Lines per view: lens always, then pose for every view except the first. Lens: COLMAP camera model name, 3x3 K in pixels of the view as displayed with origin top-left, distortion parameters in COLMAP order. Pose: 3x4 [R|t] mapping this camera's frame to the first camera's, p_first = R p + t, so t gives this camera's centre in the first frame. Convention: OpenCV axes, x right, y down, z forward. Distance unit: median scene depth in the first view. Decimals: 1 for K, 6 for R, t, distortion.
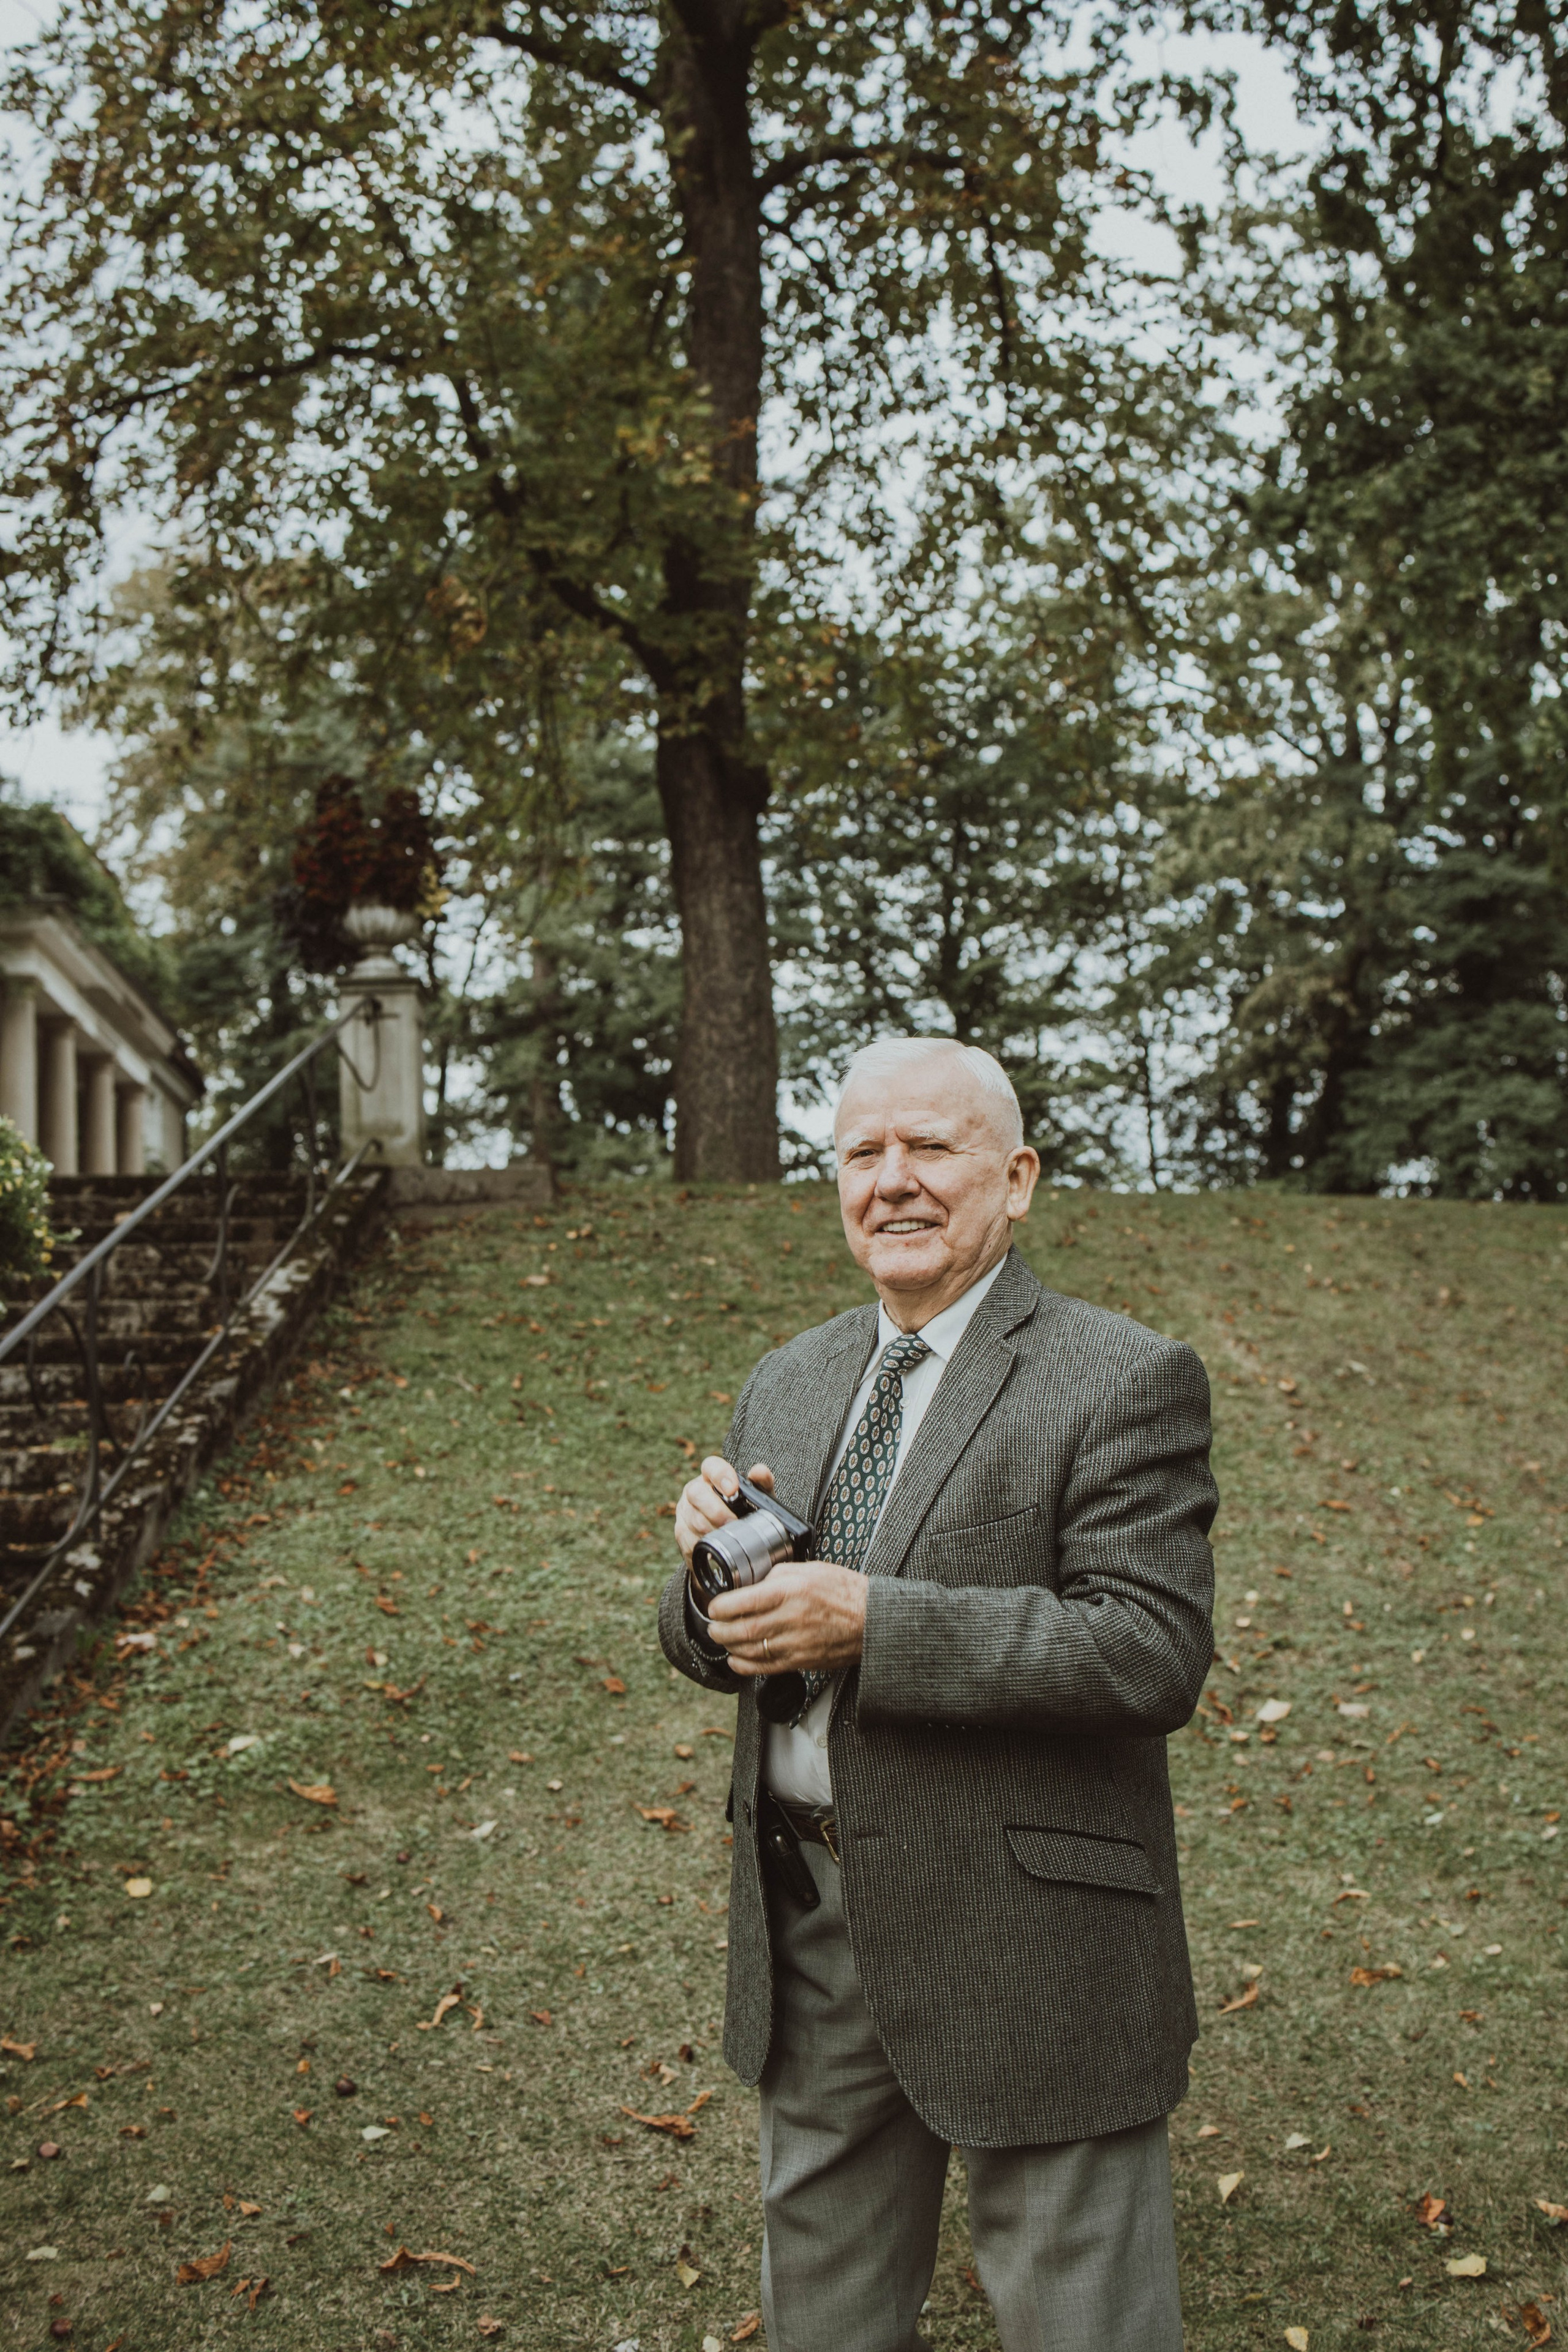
lens RADIAL K [[2351.0, 0, 793.1], [0, 2351.0, 1178.7], [0, 0, 1]] dist [-0.068030, 0.000000]
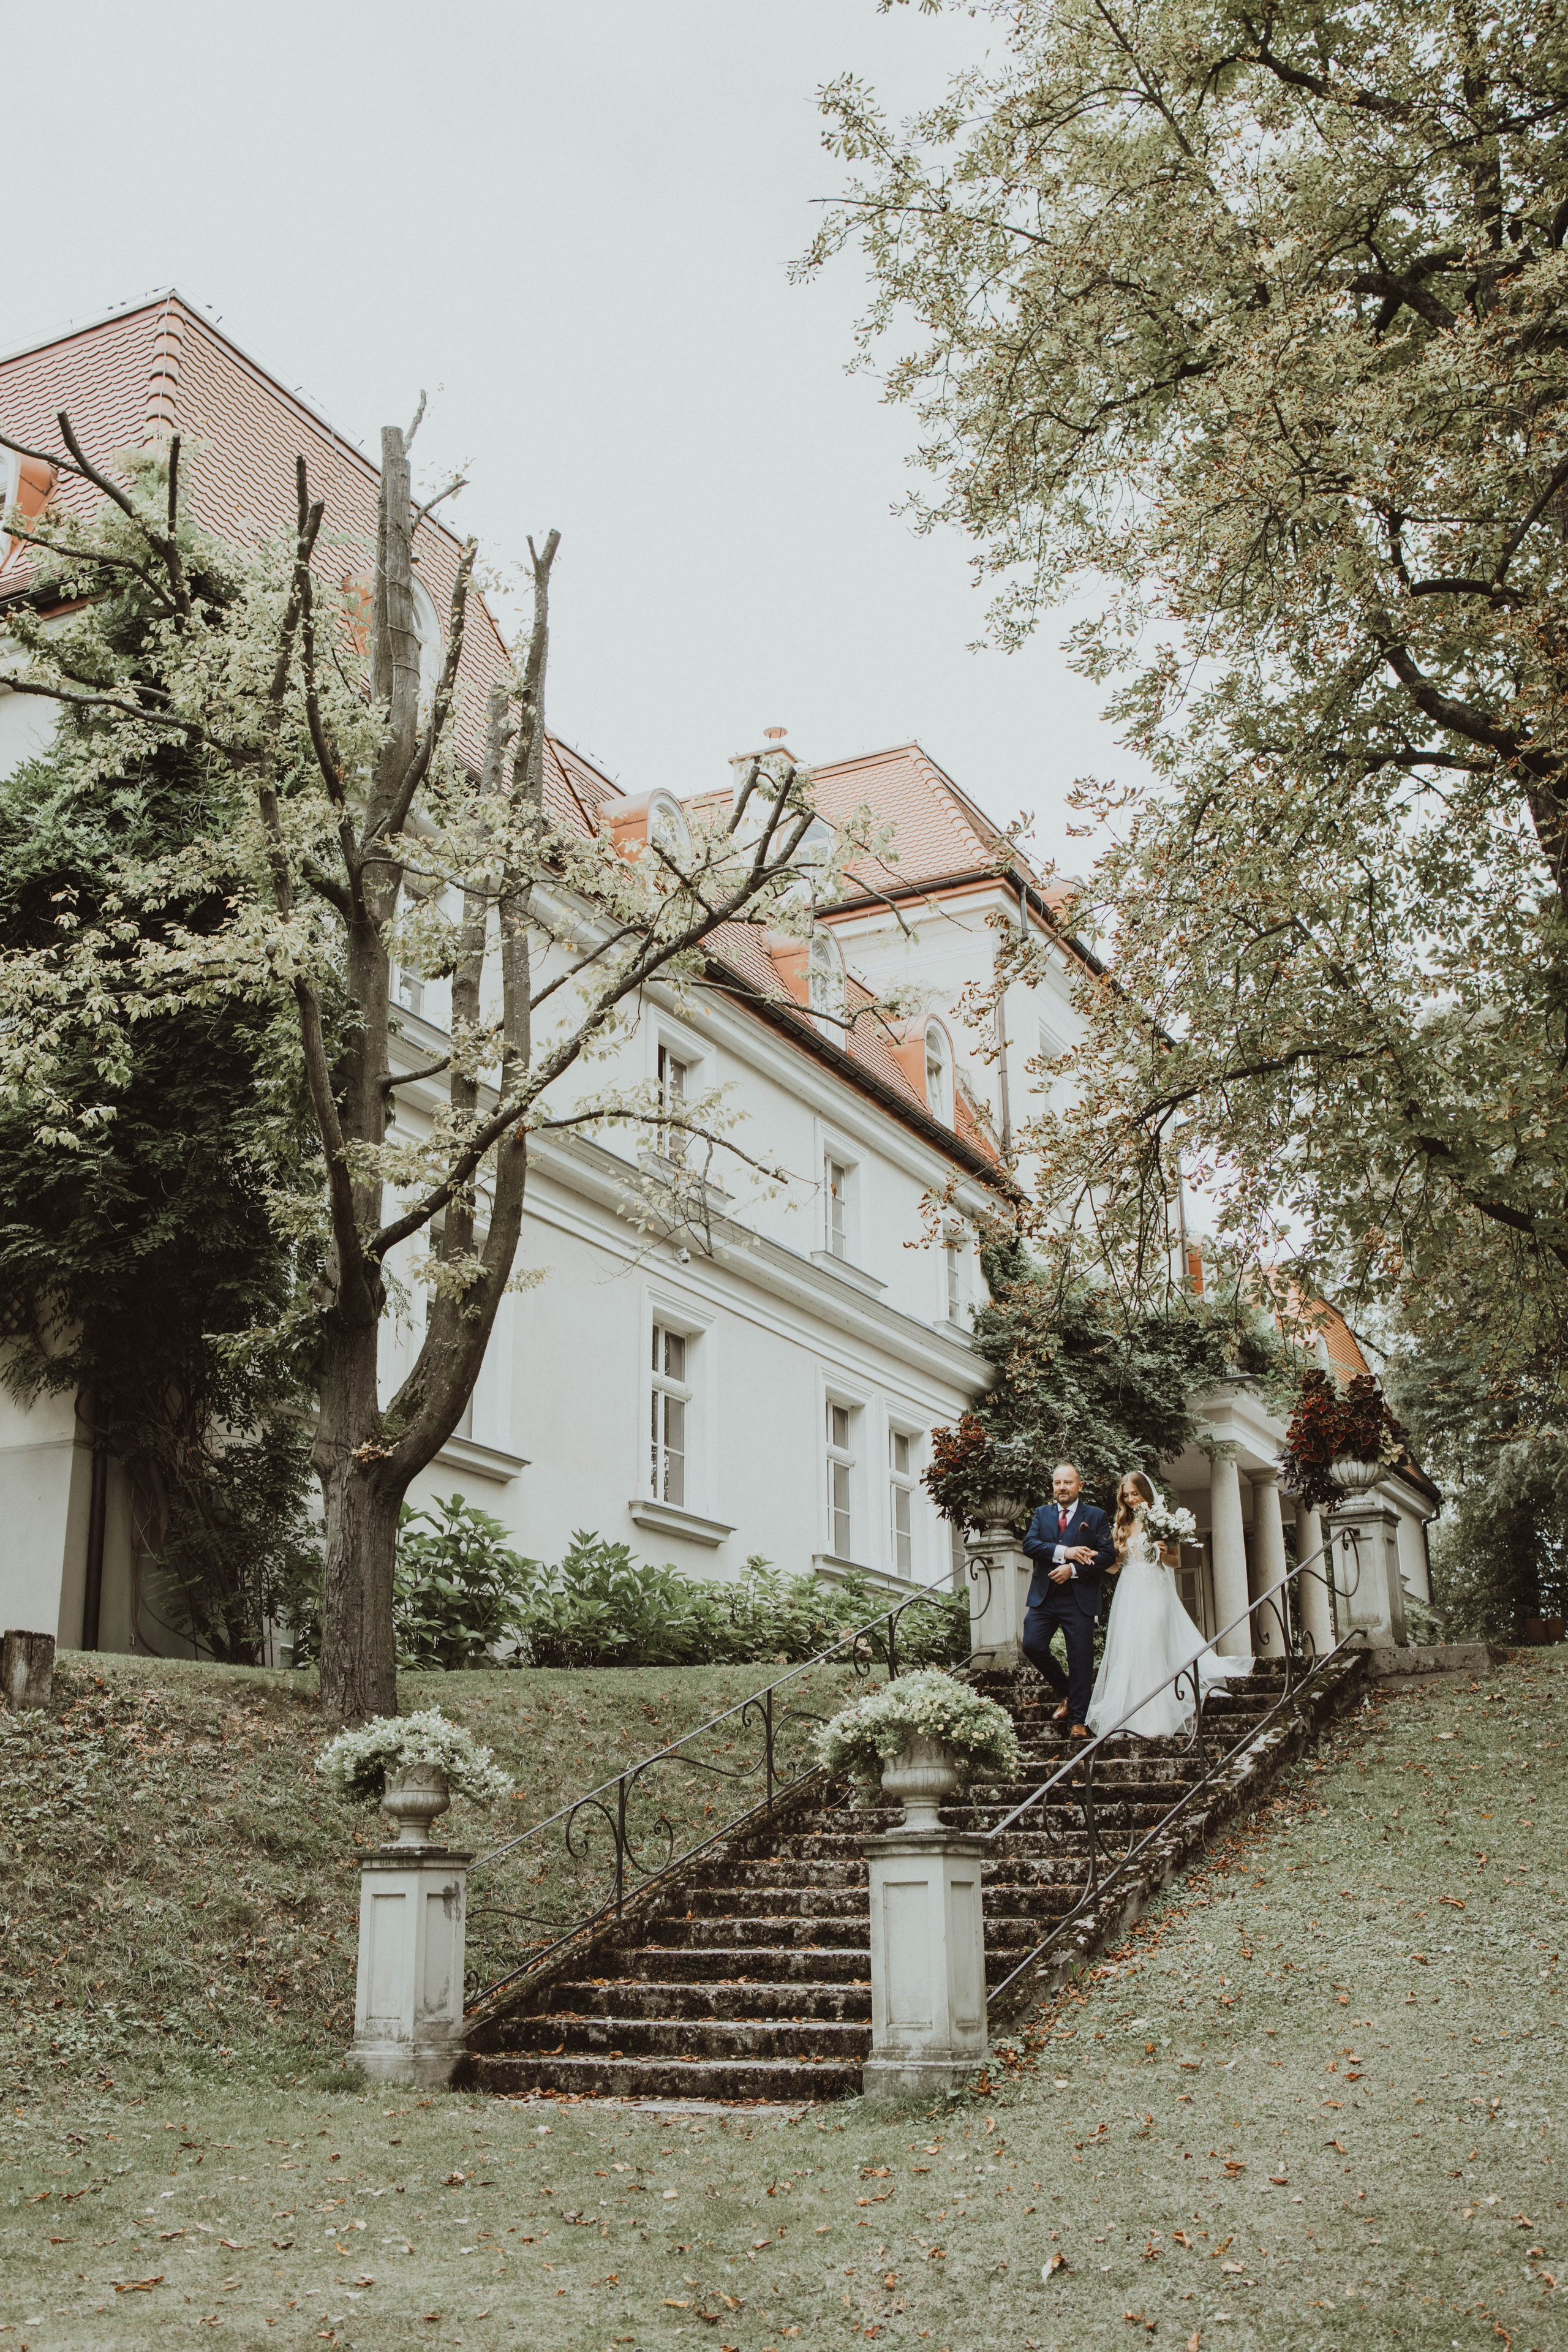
lens RADIAL K [[2351.0, 0, 798.7], [0, 2351.0, 1168.1], [0, 0, 1]] dist [-0.068030, 0.000000]
pose [[0.855080, -0.136339, -0.500250, 0.336970], [0.051602, 0.982396, -0.179541, -0.067283], [0.515922, 0.127708, 0.847062, -0.490856]]
